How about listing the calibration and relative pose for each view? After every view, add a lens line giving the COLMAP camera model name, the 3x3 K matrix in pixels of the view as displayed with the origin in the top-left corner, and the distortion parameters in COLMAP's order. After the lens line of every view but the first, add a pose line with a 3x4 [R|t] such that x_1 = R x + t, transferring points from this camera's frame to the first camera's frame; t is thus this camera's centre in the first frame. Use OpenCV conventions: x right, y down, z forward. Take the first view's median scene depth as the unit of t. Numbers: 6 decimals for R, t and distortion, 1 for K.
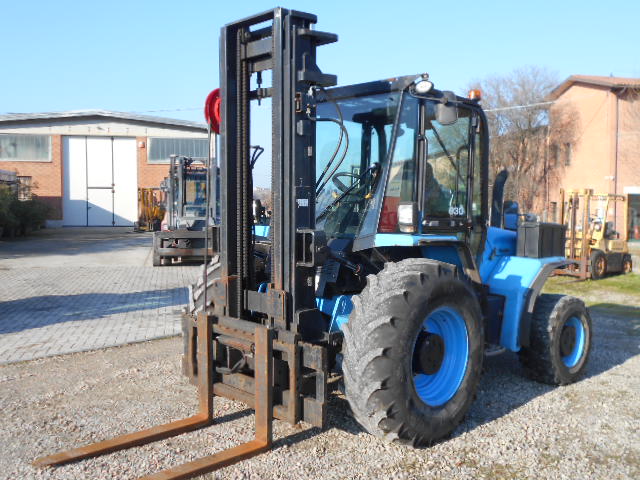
lens RADIAL K [[620.5, 0, 323.6], [0, 620.5, 240.1], [0, 0, 1]] dist [-0.012602, -0.004643]
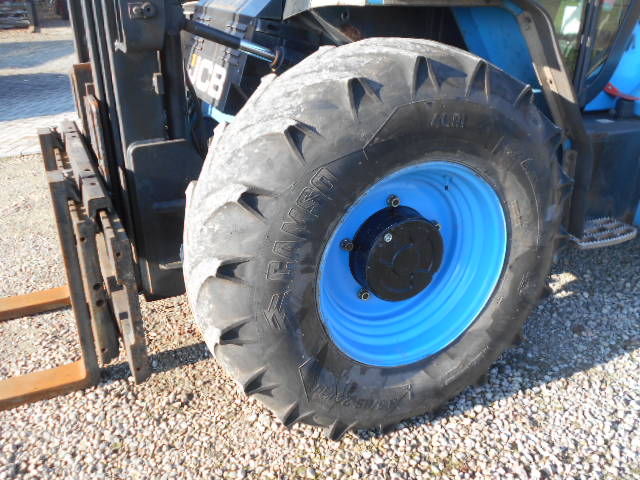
lens RADIAL K [[620.5, 0, 323.6], [0, 620.5, 240.1], [0, 0, 1]] dist [-0.012602, -0.004643]
pose [[0.943353, 0.128021, -0.306099, 0.261256], [-0.012139, 0.935262, 0.353749, 0.010894], [0.331570, -0.329994, 0.883836, 0.596508]]
